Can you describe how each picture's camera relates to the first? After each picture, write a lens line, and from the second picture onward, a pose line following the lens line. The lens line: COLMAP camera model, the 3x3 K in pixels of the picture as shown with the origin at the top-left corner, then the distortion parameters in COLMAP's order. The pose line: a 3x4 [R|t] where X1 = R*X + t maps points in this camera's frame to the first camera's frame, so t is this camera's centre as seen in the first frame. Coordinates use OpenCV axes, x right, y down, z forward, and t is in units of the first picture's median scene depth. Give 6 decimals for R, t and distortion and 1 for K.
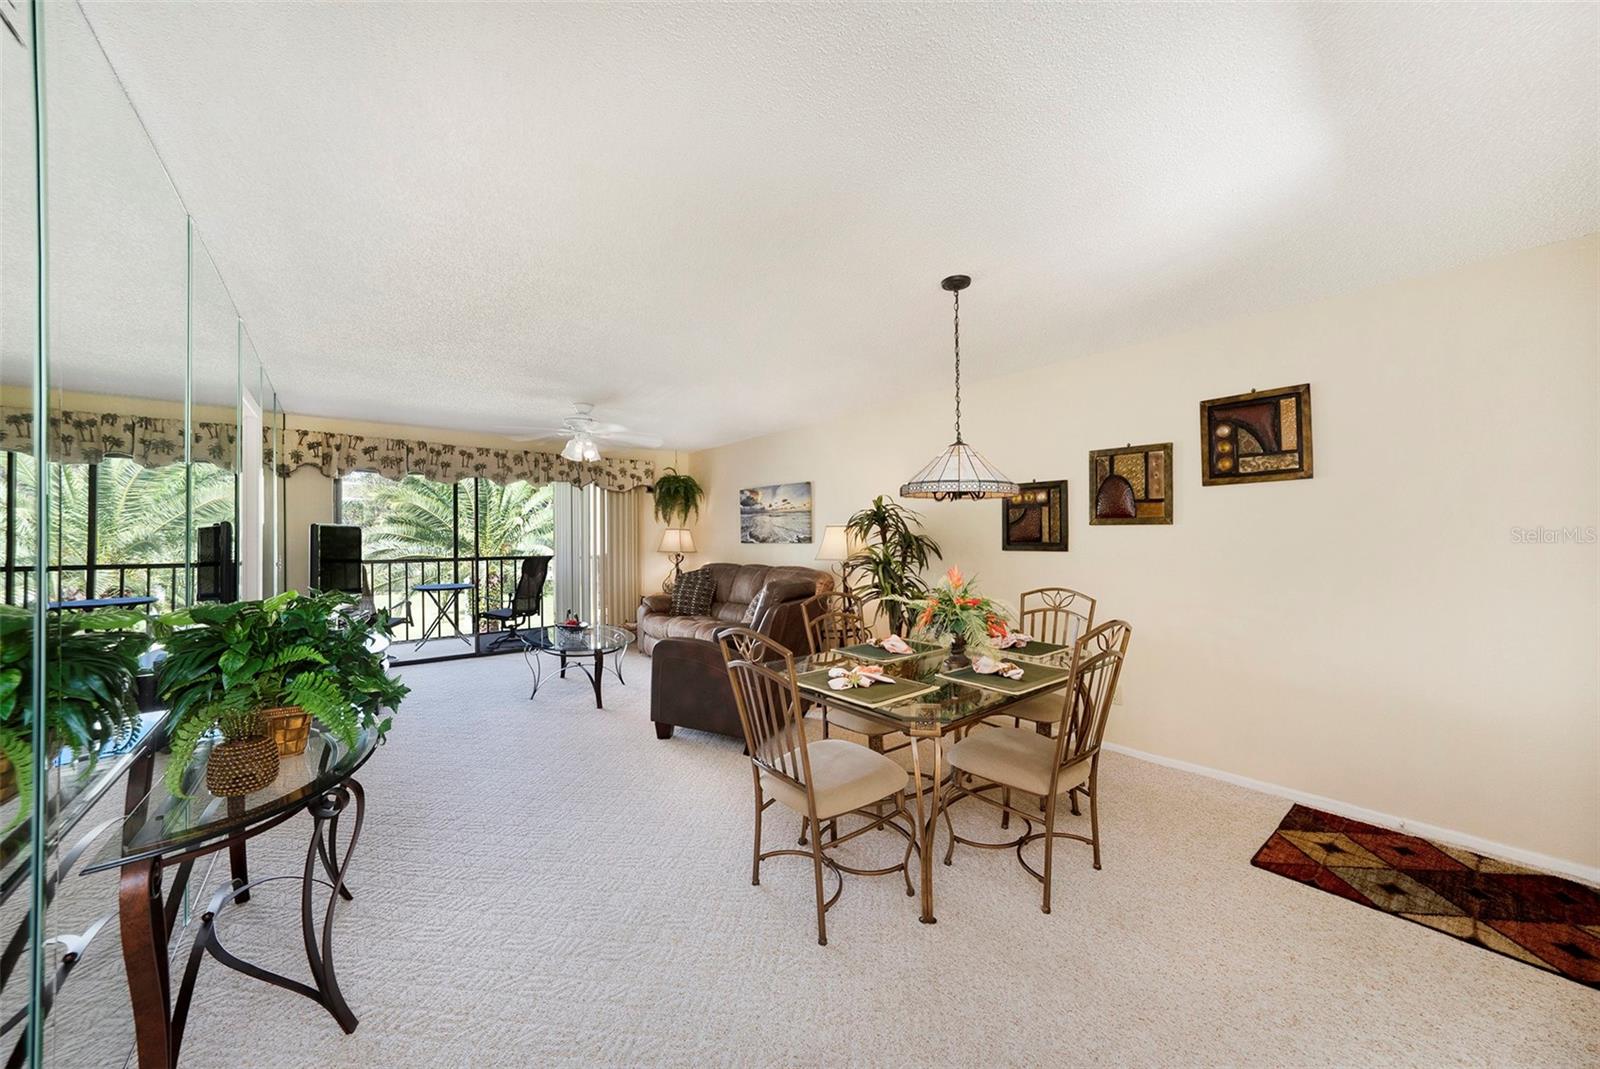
lens RADIAL K [[552.1, 0, 791.1], [0, 552.1, 530.4], [0, 0, 1]] dist [-0.033740, 0.004439]
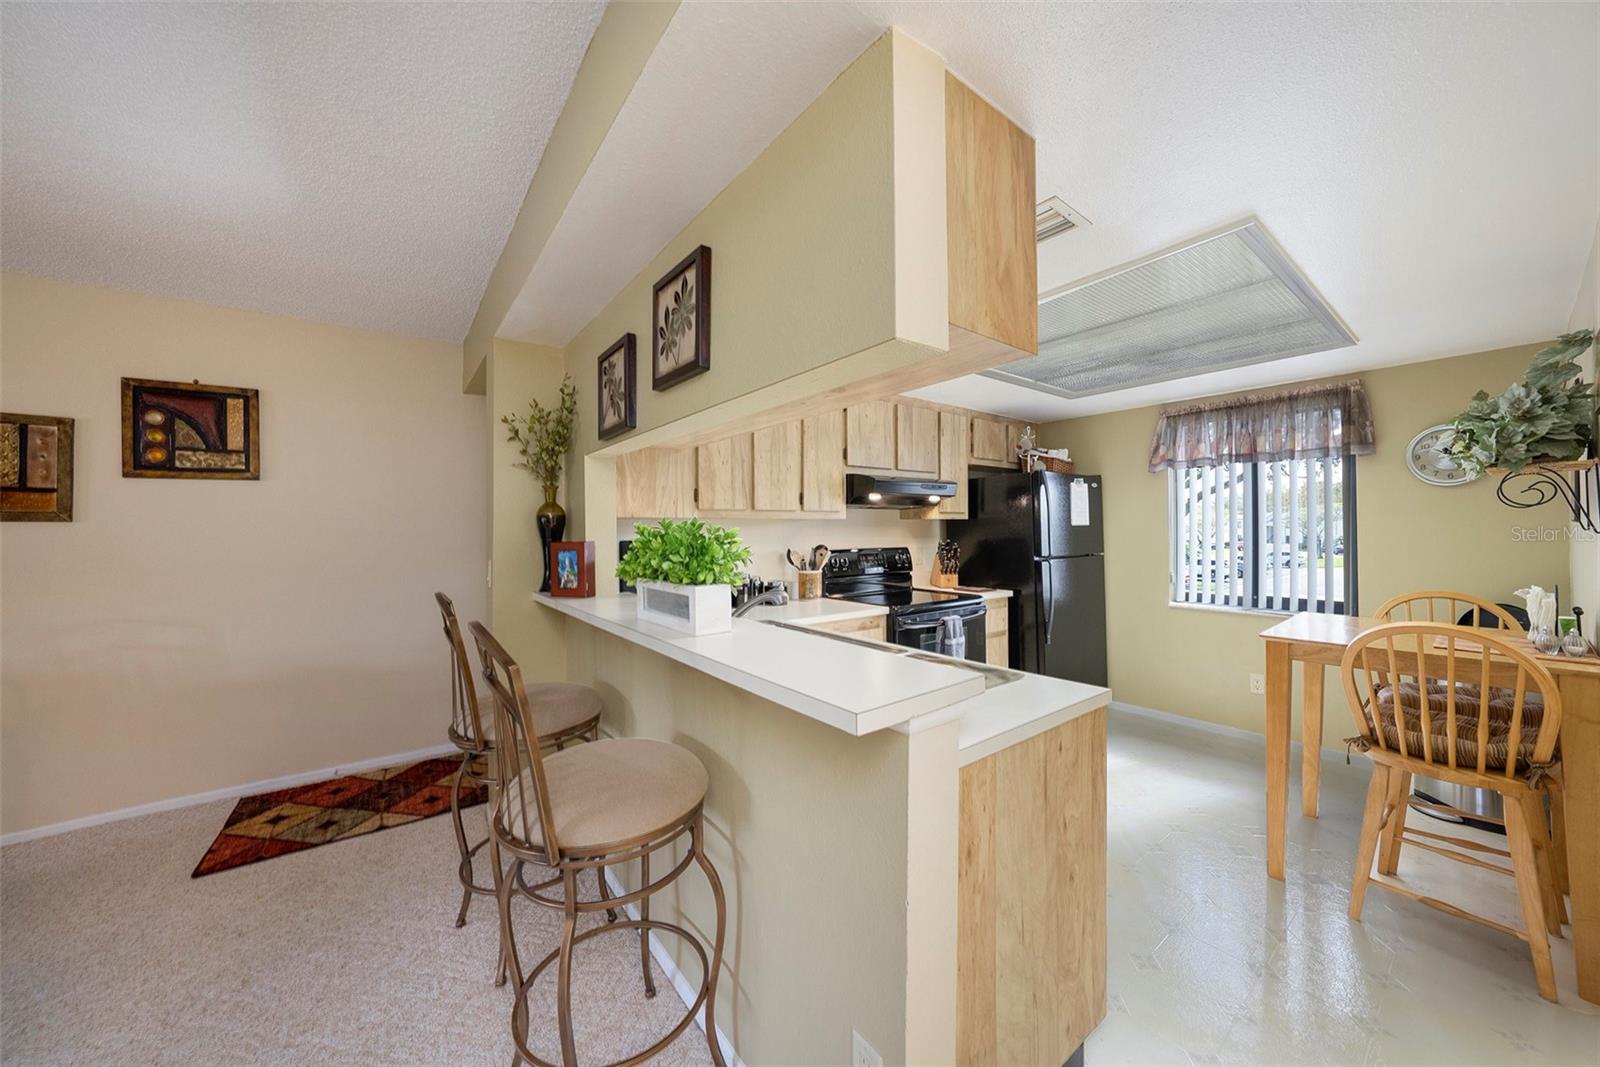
lens RADIAL K [[565.3, 0, 805.5], [0, 565.3, 528.5], [0, 0, 1]] dist [-0.021128, 0.006586]
pose [[0.028970, 0.006280, 0.999561, -0.053487], [-0.003793, 0.999974, -0.006173, -0.000589], [-0.999573, -0.003612, 0.028993, -0.062969]]
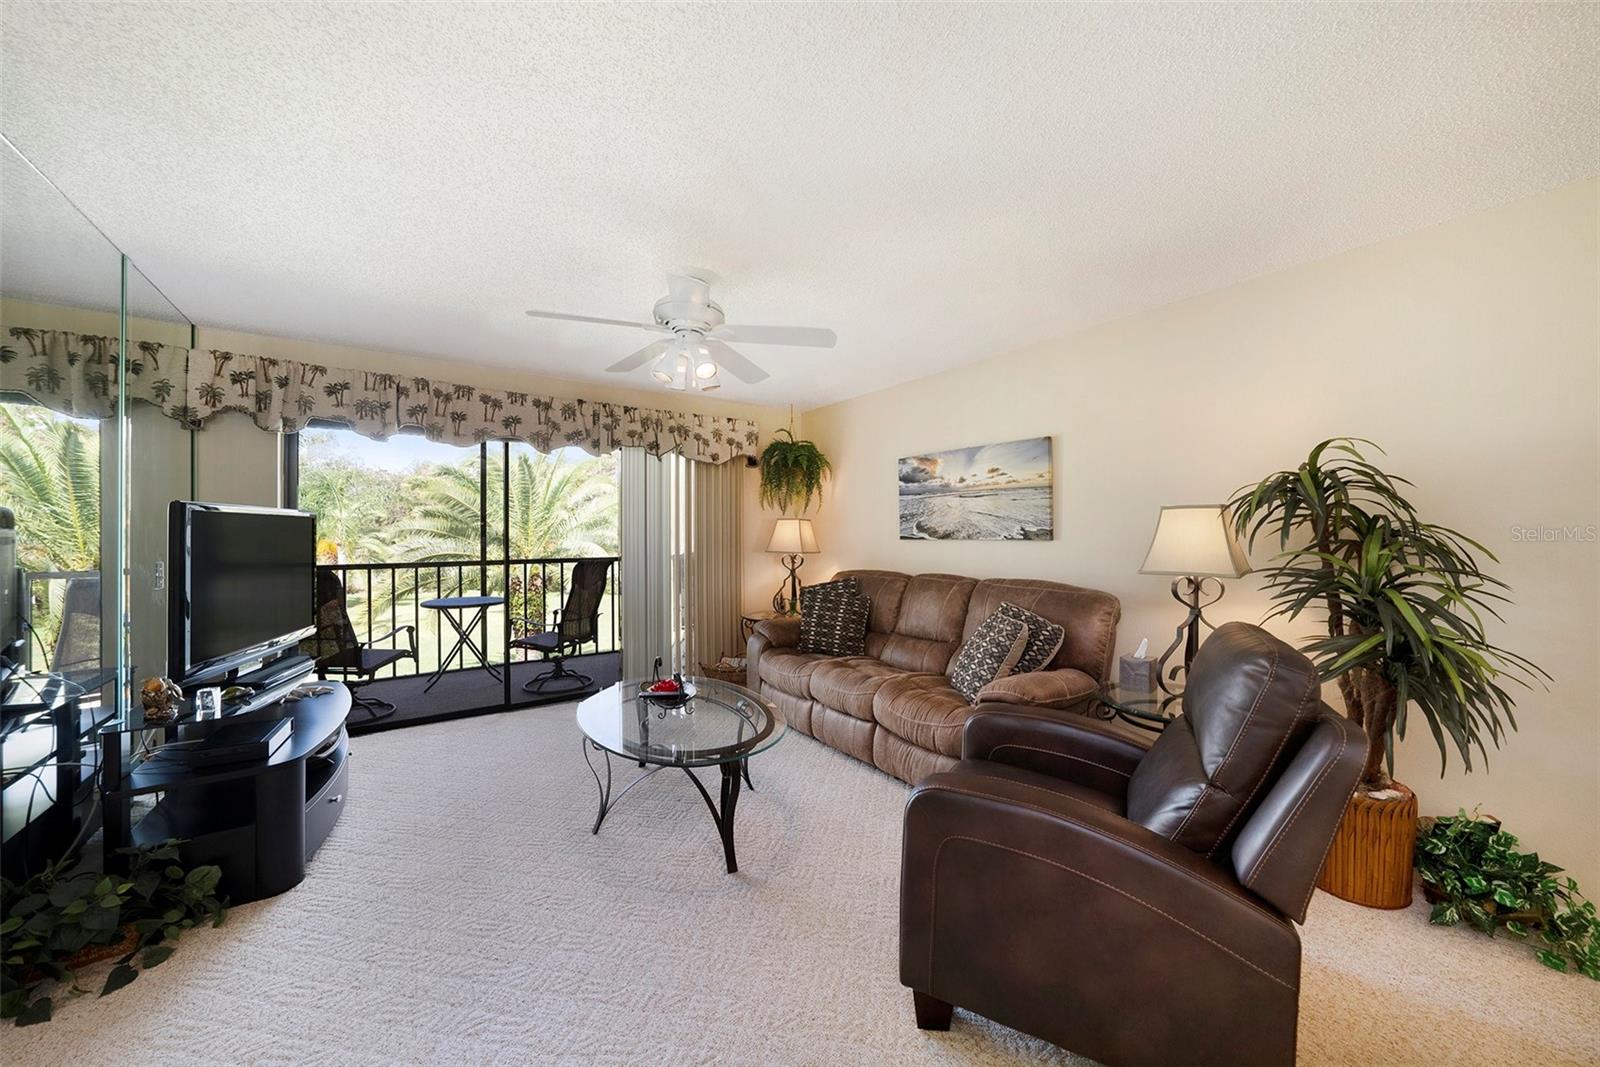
lens RADIAL K [[554.8, 0, 787.7], [0, 554.8, 530.4], [0, 0, 1]] dist [-0.022803, 0.005592]
pose [[0.997309, 0.001204, -0.073299, -0.273206], [-0.000764, 0.999982, 0.006023, 0.012482], [0.073305, -0.005951, 0.997292, 0.519905]]
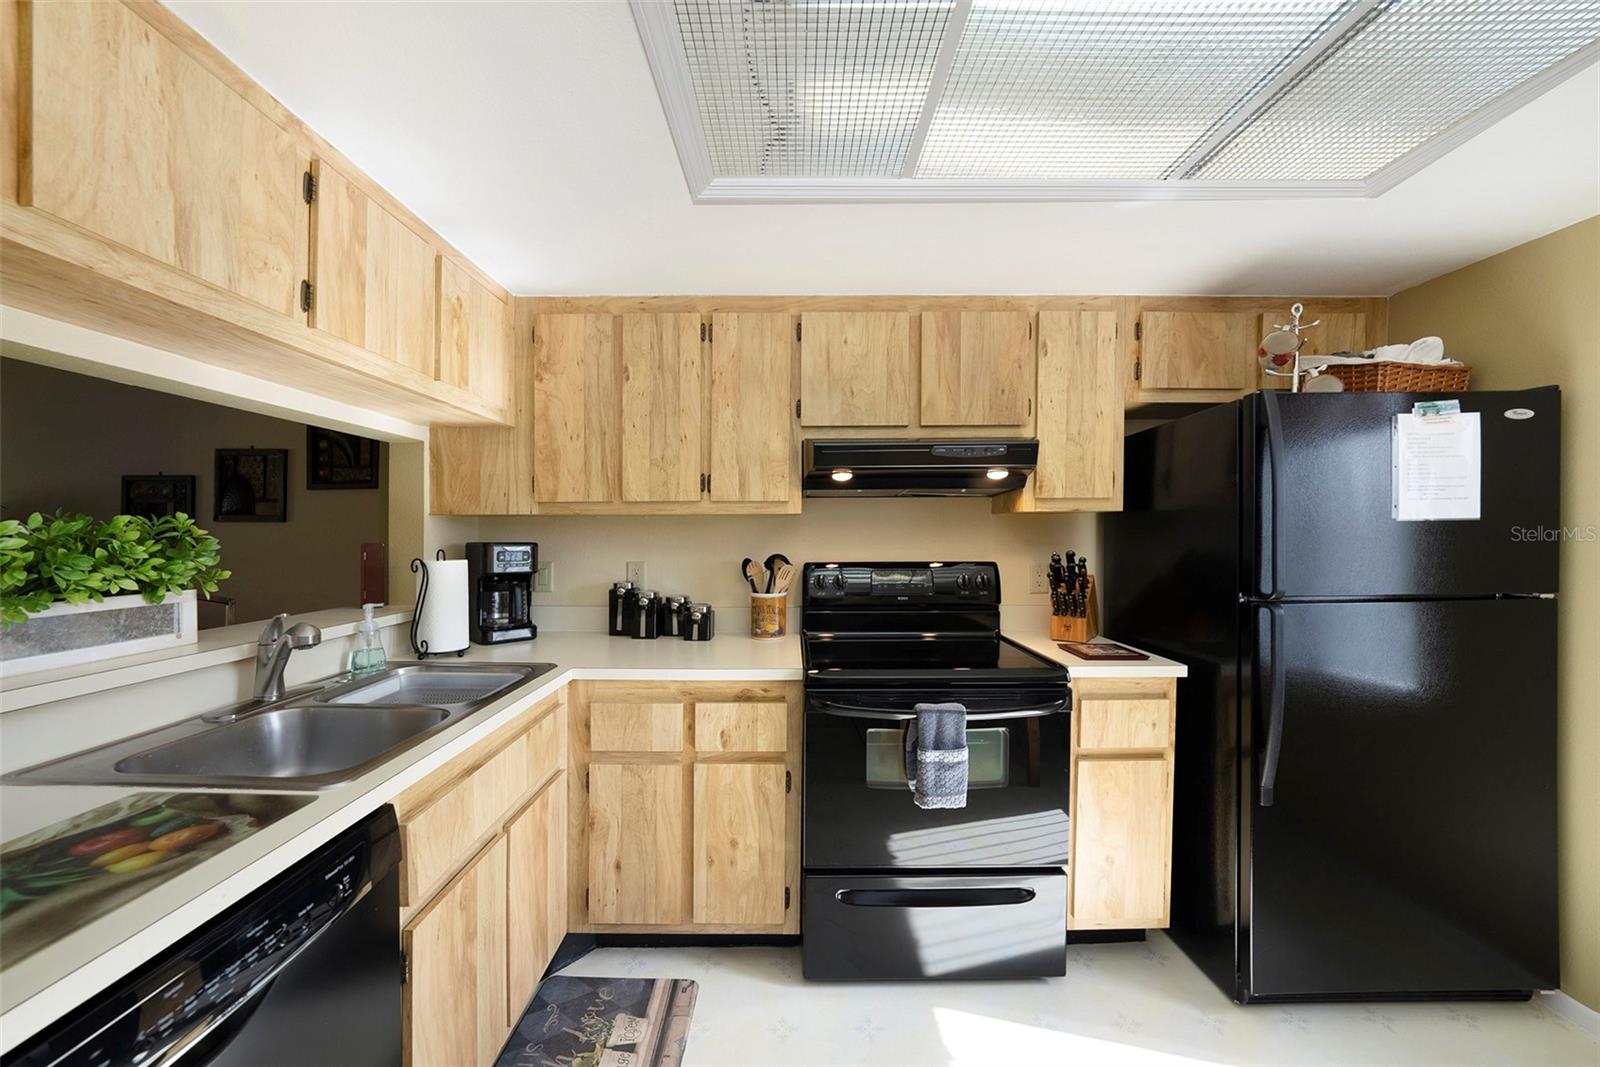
lens RADIAL K [[565.3, 0, 805.5], [0, 565.3, 528.5], [0, 0, 1]] dist [-0.021128, 0.006586]
pose [[0.630061, 0.006728, 0.776517, 0.367518], [-0.008931, 0.999959, -0.001417, -0.005382], [-0.776495, -0.006043, 0.630095, -0.414812]]
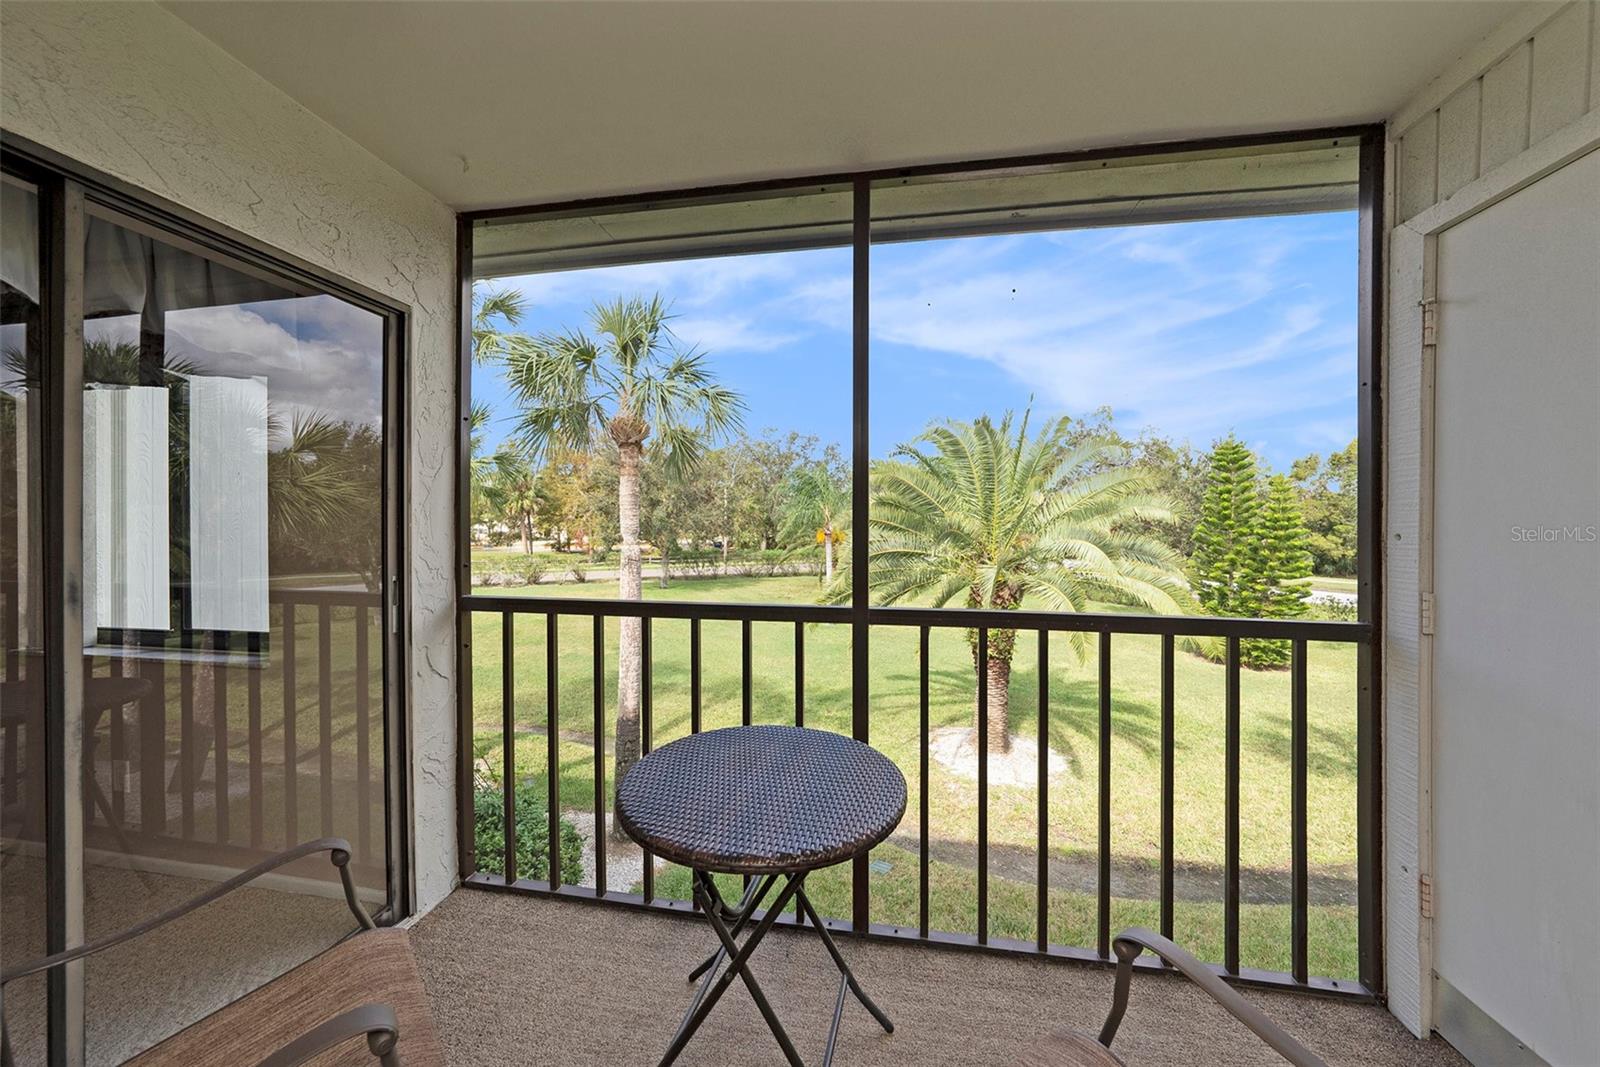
lens RADIAL K [[550.3, 0, 808.1], [0, 550.3, 526.6], [0, 0, 1]] dist [-0.021122, 0.005802]
pose [[0.656959, 0.000666, -0.753926, -0.762973], [0.007972, 0.999938, 0.007830, 0.030672], [0.753884, -0.011154, 0.656913, 1.486103]]
